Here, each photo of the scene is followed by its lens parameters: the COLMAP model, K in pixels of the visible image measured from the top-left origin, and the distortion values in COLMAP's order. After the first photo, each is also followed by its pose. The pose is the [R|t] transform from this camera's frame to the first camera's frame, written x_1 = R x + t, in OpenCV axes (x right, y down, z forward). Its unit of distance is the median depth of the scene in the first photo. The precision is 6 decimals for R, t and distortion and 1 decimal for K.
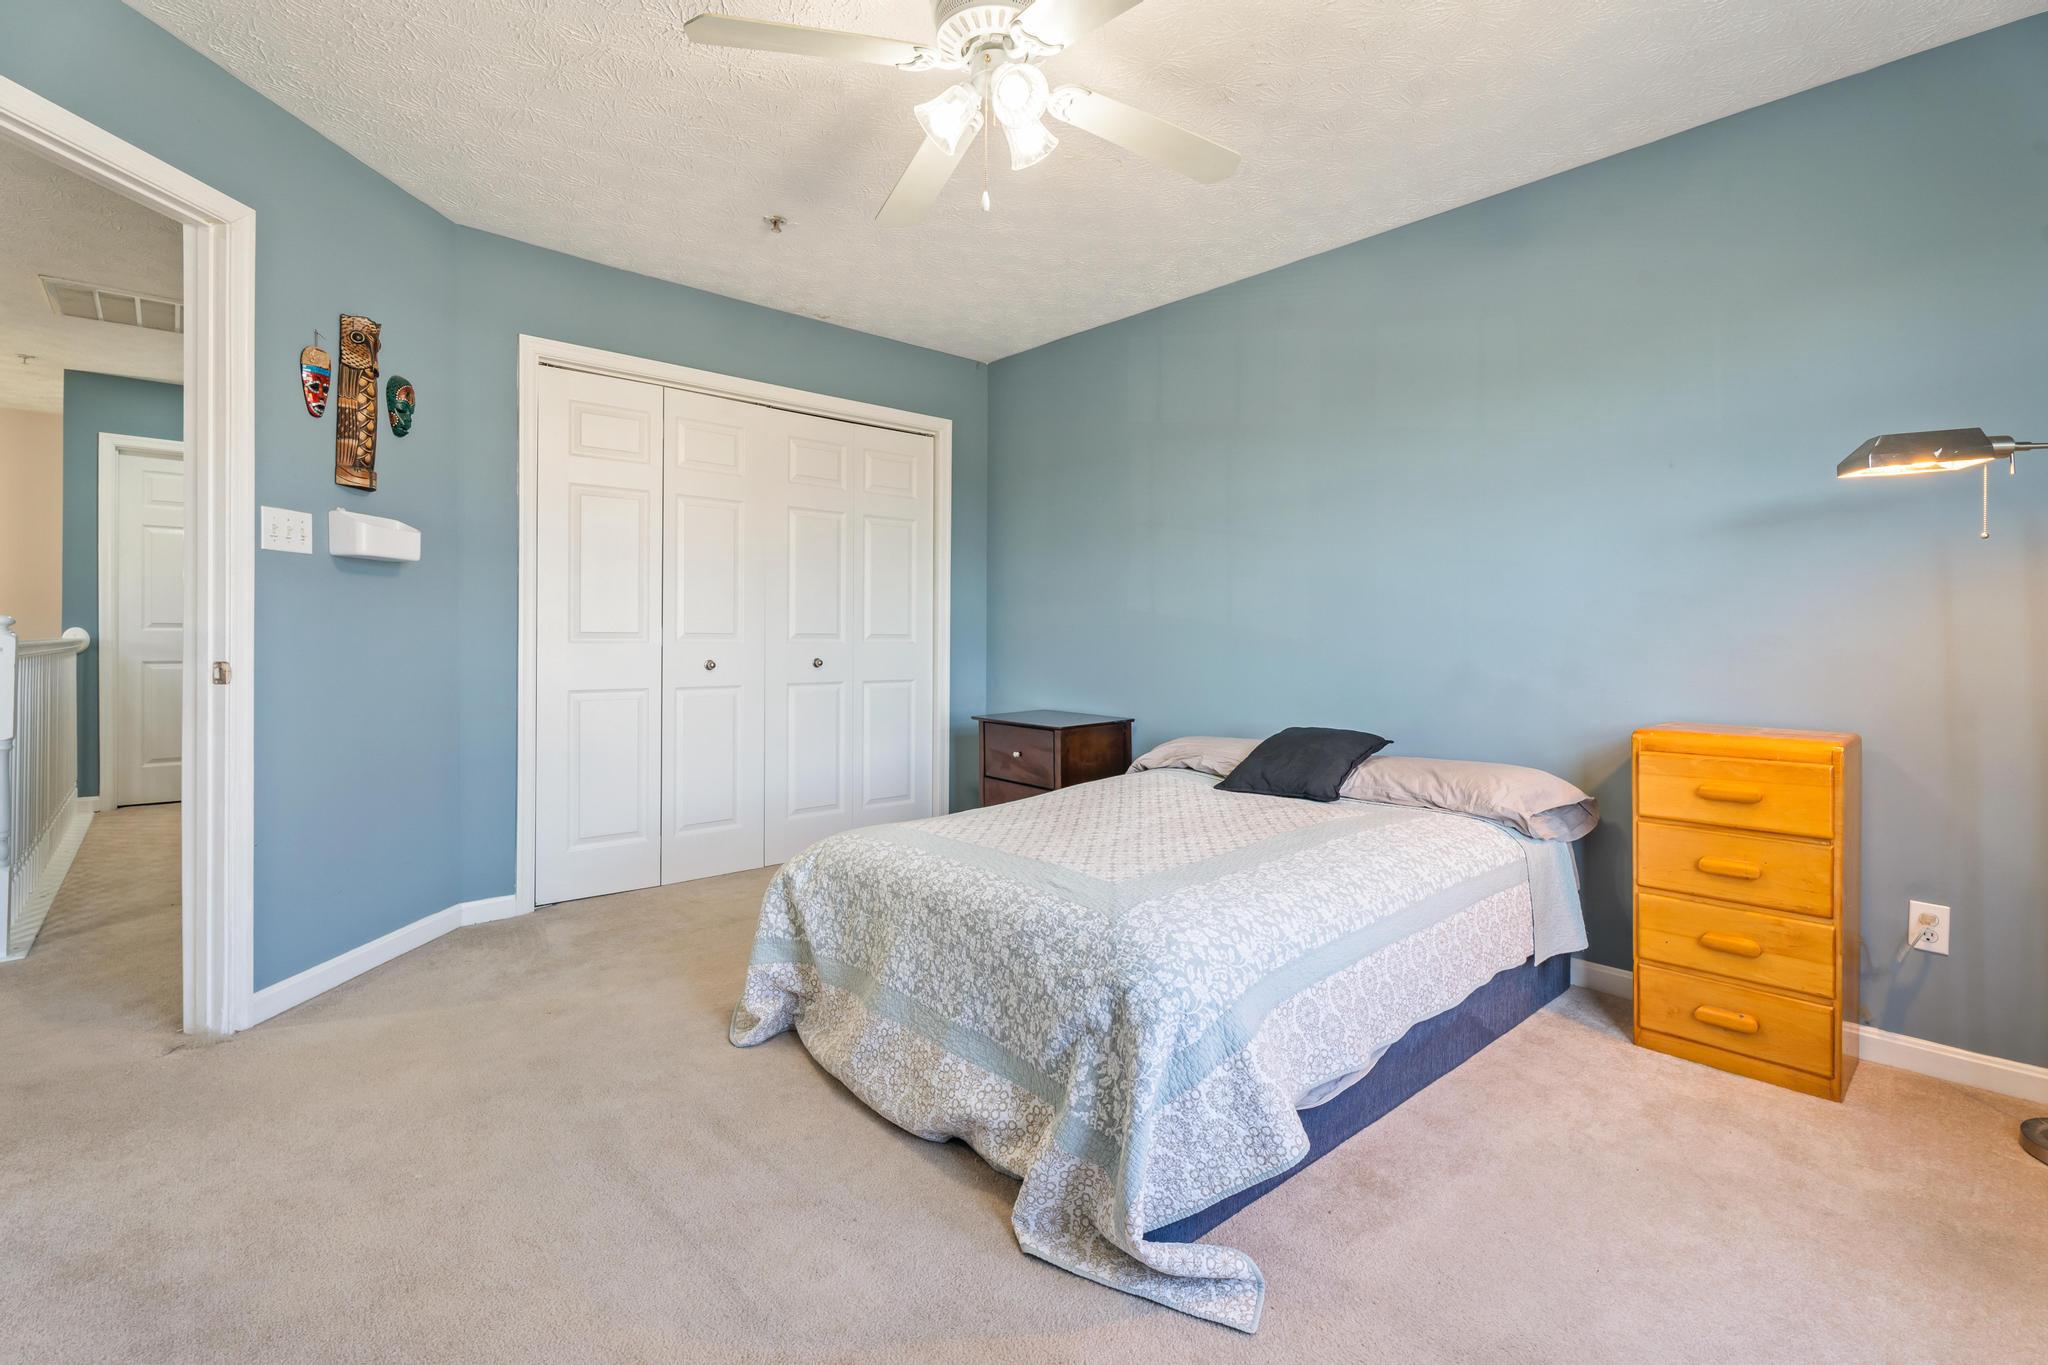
lens RADIAL K [[937.0, 0, 1028.9], [0, 937.0, 640.2], [0, 0, 1]] dist [-0.002470, -0.000253]
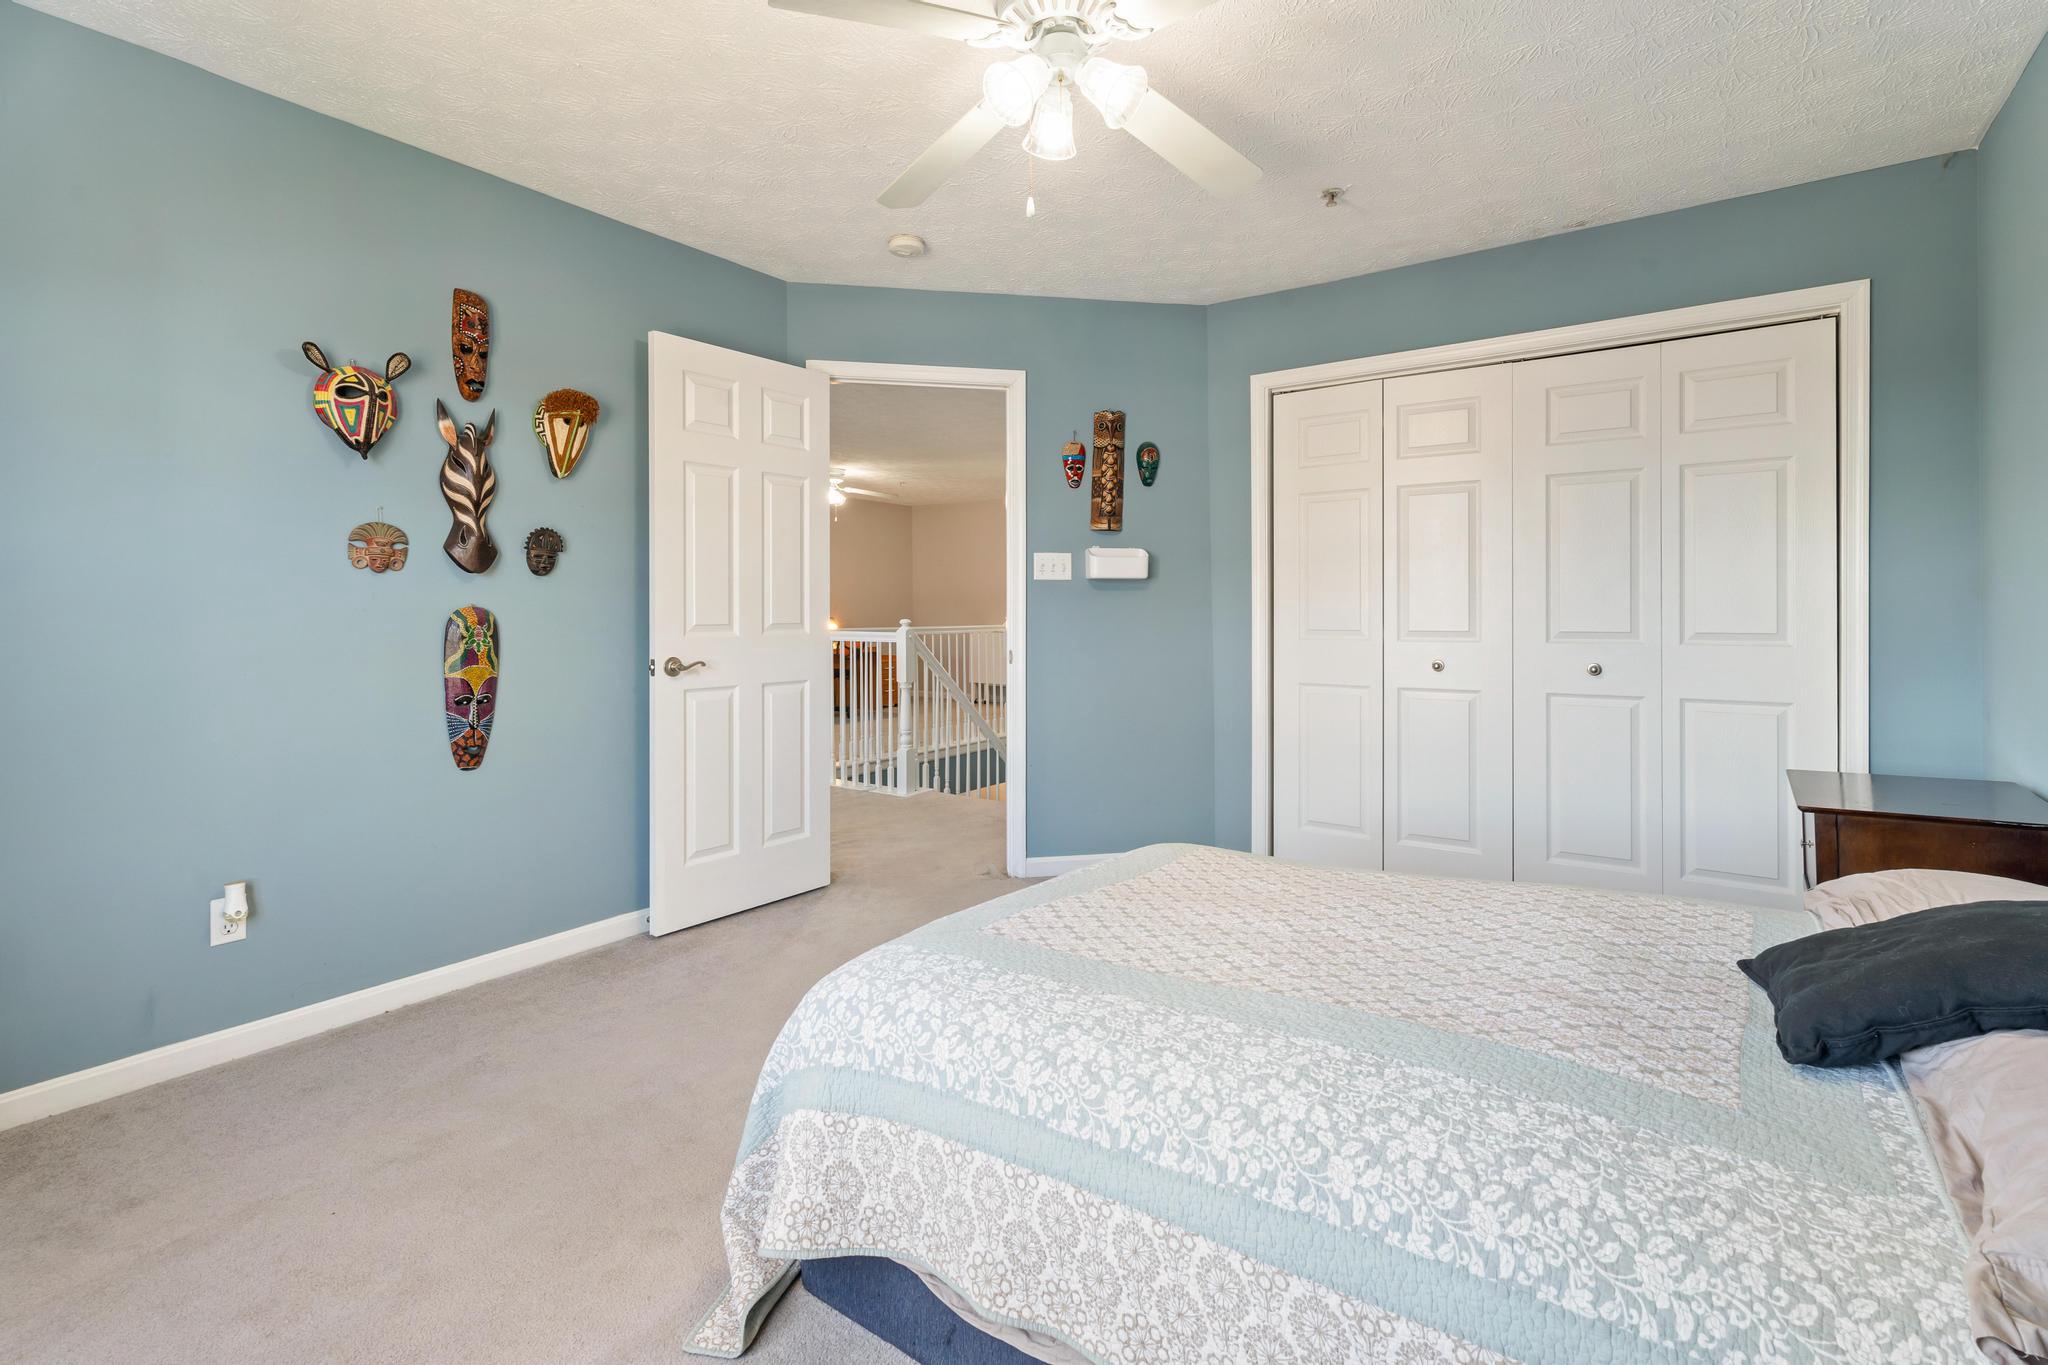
lens RADIAL K [[945.9, 0, 1015.3], [0, 945.9, 610.8], [0, 0, 1]] dist [-0.000486, 0.000020]
pose [[0.210129, -0.009591, -0.977627, 0.656357], [0.001283, 0.999954, -0.009535, -0.026352], [0.977673, 0.000749, 0.210132, 0.553252]]
